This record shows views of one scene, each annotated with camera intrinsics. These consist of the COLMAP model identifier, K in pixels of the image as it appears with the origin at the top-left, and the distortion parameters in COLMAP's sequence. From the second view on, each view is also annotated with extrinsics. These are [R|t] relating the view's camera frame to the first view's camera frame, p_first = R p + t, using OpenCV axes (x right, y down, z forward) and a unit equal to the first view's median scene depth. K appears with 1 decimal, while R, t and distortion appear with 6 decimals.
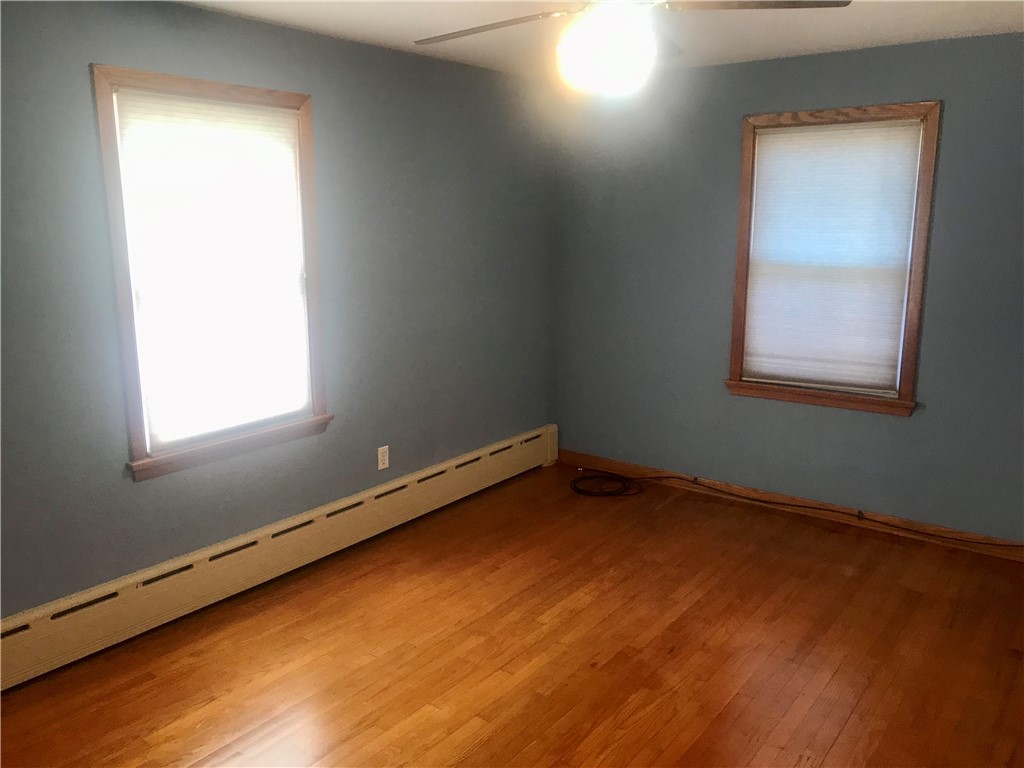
lens RADIAL K [[833.4, 0, 513.1], [0, 833.4, 387.7], [0, 0, 1]] dist [0.036774, -0.039054]
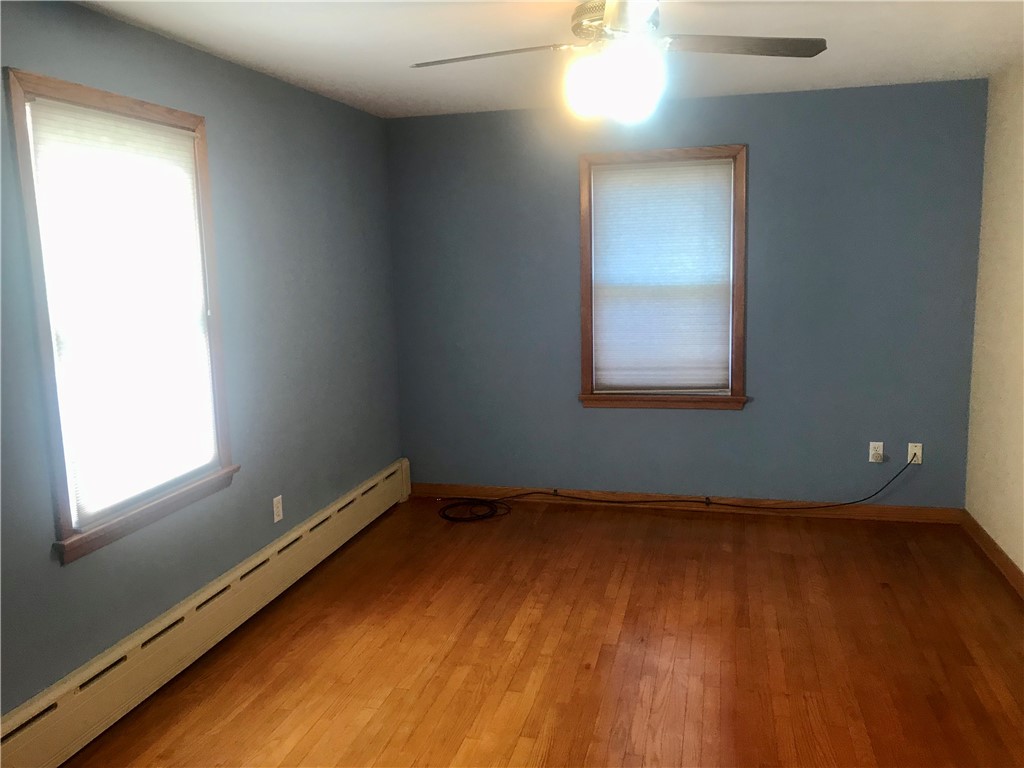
lens RADIAL K [[833.4, 0, 520.1], [0, 833.4, 386.3], [0, 0, 1]] dist [0.036774, -0.039054]
pose [[0.919093, -0.084031, 0.384976, -0.277727], [0.105284, 0.993846, -0.034423, 0.010476], [-0.379714, 0.072169, 0.922285, 0.040844]]
